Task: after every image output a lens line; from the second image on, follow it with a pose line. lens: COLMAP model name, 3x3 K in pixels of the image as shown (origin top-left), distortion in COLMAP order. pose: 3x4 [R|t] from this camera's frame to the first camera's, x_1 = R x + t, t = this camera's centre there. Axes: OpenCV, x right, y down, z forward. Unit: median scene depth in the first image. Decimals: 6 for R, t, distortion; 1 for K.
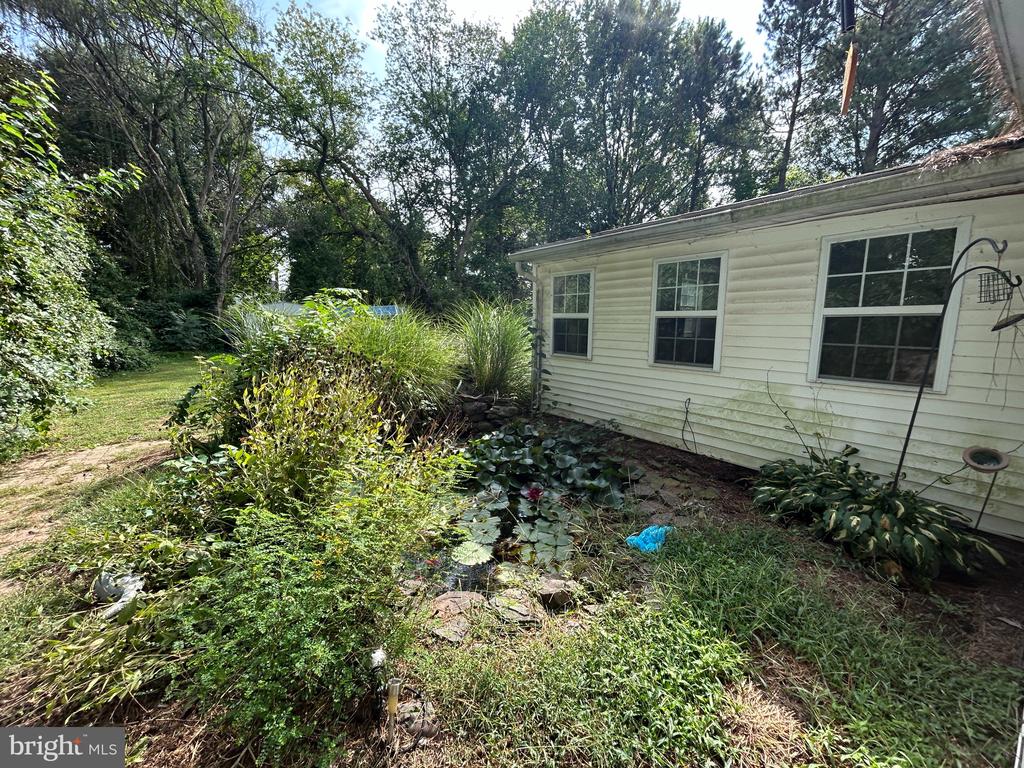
lens RADIAL K [[415.9, 0, 514.9], [0, 415.9, 380.3], [0, 0, 1]] dist [-0.013613, -0.001439]
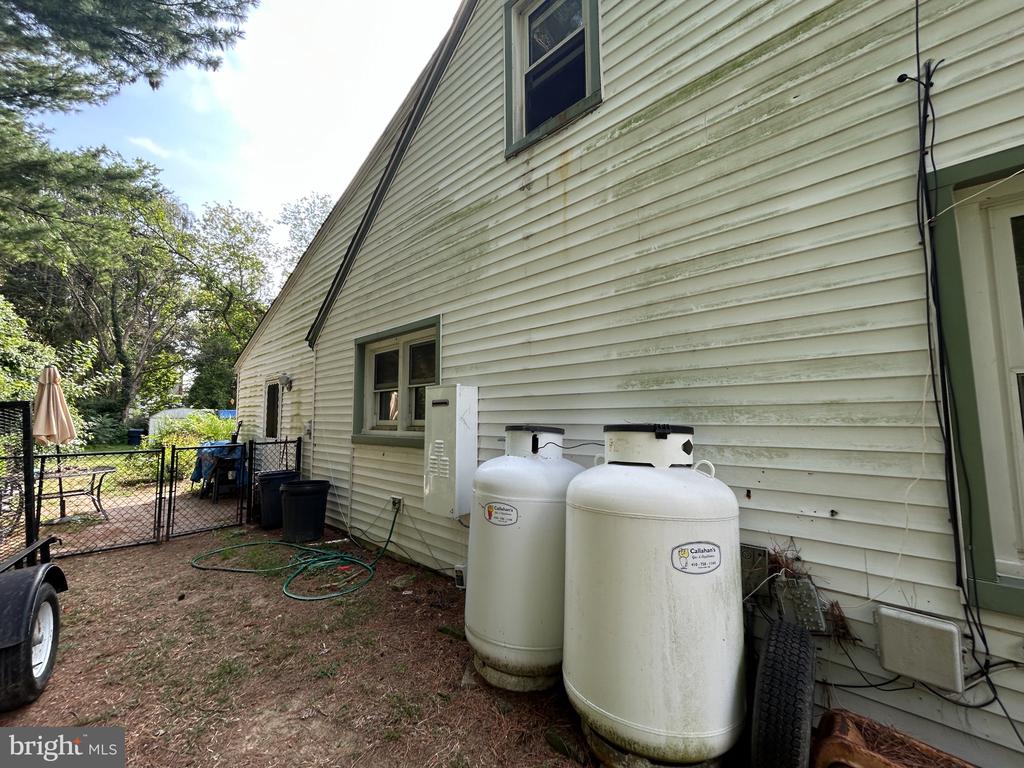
lens RADIAL K [[415.9, 0, 505.3], [0, 415.9, 391.8], [0, 0, 1]] dist [-0.013613, -0.001439]
pose [[0.988863, 0.016761, 0.147882, 0.349617], [0.015315, 0.976903, -0.213133, 0.070413], [-0.148039, 0.213024, 0.965767, -0.562328]]
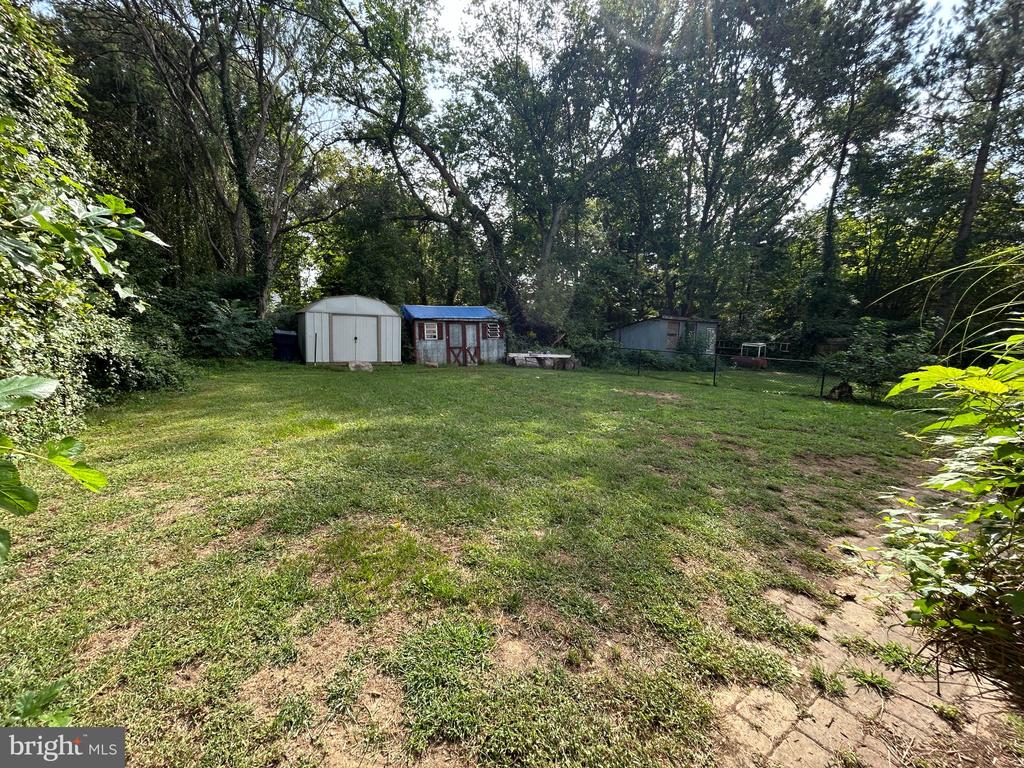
lens RADIAL K [[415.9, 0, 510.3], [0, 415.9, 379.6], [0, 0, 1]] dist [-0.013613, -0.001439]
pose [[0.999230, 0.033934, -0.019680, -0.279625], [-0.034458, 0.999043, -0.026940, -0.029868], [0.018747, 0.027598, 0.999443, 0.283096]]
